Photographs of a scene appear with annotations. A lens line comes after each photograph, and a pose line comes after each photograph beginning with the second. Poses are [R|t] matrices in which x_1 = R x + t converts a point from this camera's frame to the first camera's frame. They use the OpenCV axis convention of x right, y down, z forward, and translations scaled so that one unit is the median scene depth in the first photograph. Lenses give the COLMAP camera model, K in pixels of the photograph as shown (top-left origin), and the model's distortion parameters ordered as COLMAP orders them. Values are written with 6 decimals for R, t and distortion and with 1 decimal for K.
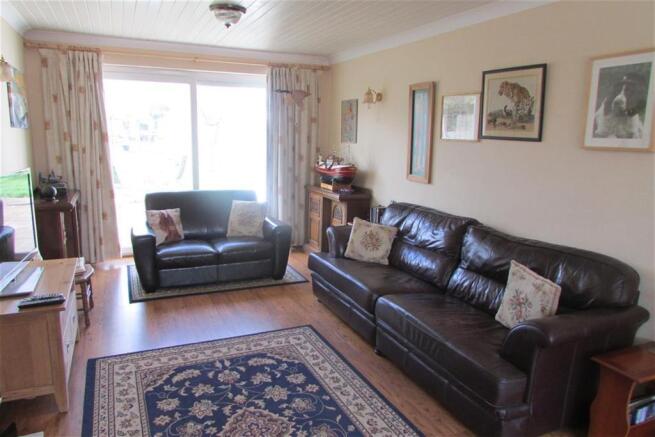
lens RADIAL K [[469.0, 0, 331.1], [0, 469.0, 217.6], [0, 0, 1]] dist [-0.030320, 0.008358]
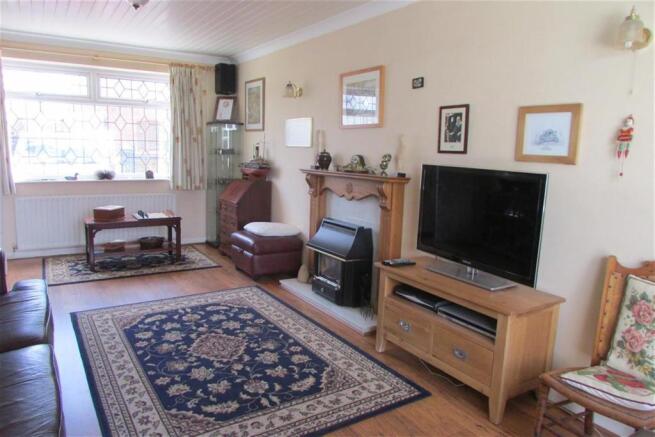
lens RADIAL K [[469.0, 0, 331.1], [0, 469.0, 217.6], [0, 0, 1]] dist [-0.030320, 0.008358]
pose [[-0.988627, -0.035480, -0.146143, -0.149340], [-0.081340, 0.943517, 0.321184, -0.180192], [0.126493, 0.329419, -0.935672, 1.194502]]
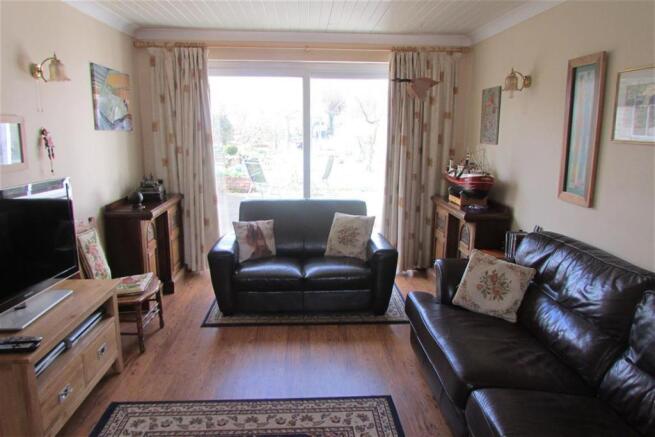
lens RADIAL K [[469.0, 0, 331.1], [0, 469.0, 217.6], [0, 0, 1]] dist [-0.030320, 0.008358]
pose [[0.932096, 0.053352, -0.358260, 0.101418], [-0.051156, 0.998569, 0.015610, -0.048719], [0.358580, 0.003777, 0.933491, 0.249255]]
